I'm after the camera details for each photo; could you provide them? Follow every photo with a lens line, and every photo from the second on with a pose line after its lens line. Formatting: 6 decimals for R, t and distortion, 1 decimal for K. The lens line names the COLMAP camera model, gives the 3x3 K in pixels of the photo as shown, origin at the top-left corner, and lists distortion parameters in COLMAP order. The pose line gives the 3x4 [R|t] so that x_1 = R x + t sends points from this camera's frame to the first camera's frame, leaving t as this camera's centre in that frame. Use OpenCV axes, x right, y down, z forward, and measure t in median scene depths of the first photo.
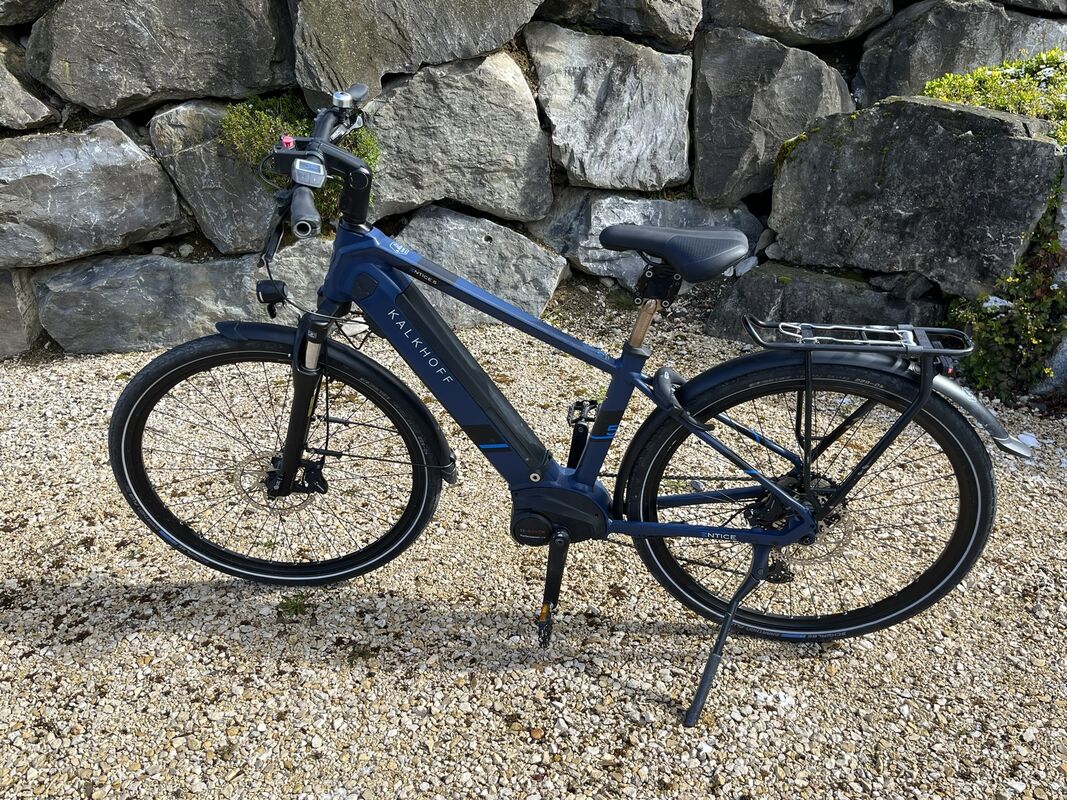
lens RADIAL K [[932.4, 0, 533.5], [0, 932.4, 400.0], [0, 0, 1]] dist [0.071458, -0.001830]
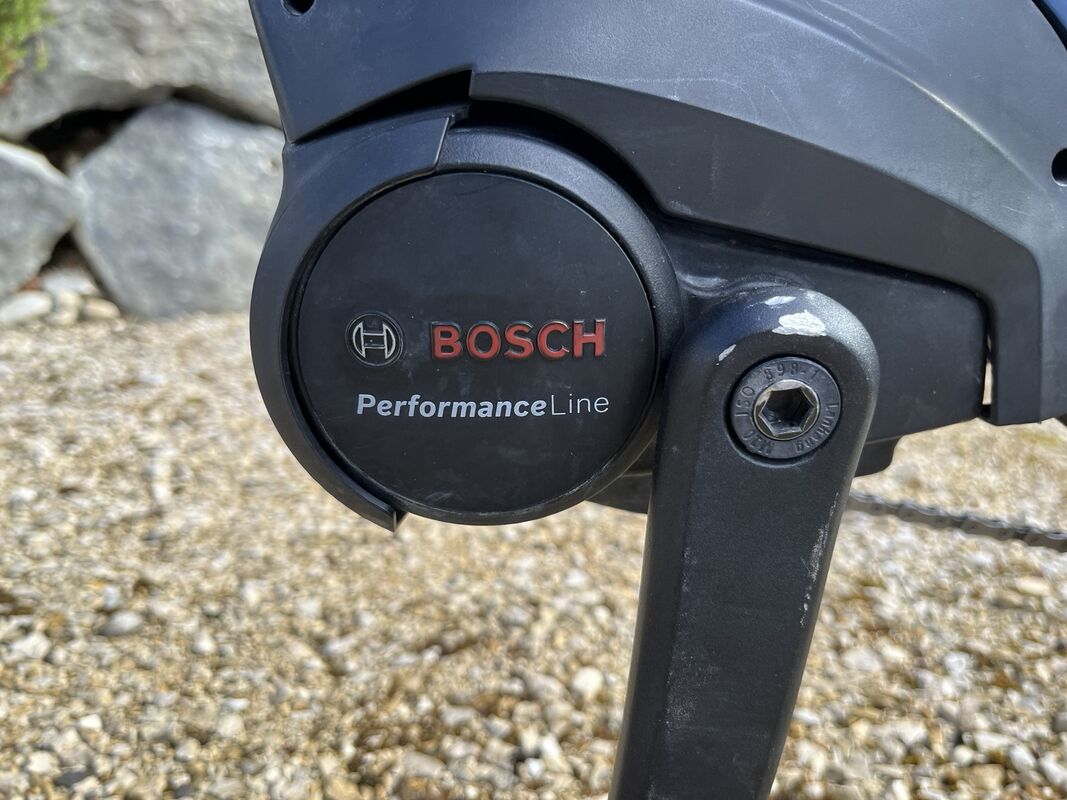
lens RADIAL K [[882.8, 0, 533.5], [0, 882.8, 400.0], [0, 0, 1]] dist [0.061933, -0.101067]
pose [[0.980331, -0.050951, 0.190673, -0.007401], [0.084394, 0.981542, -0.171617, 0.134411], [-0.178409, 0.184333, 0.966536, 0.770985]]
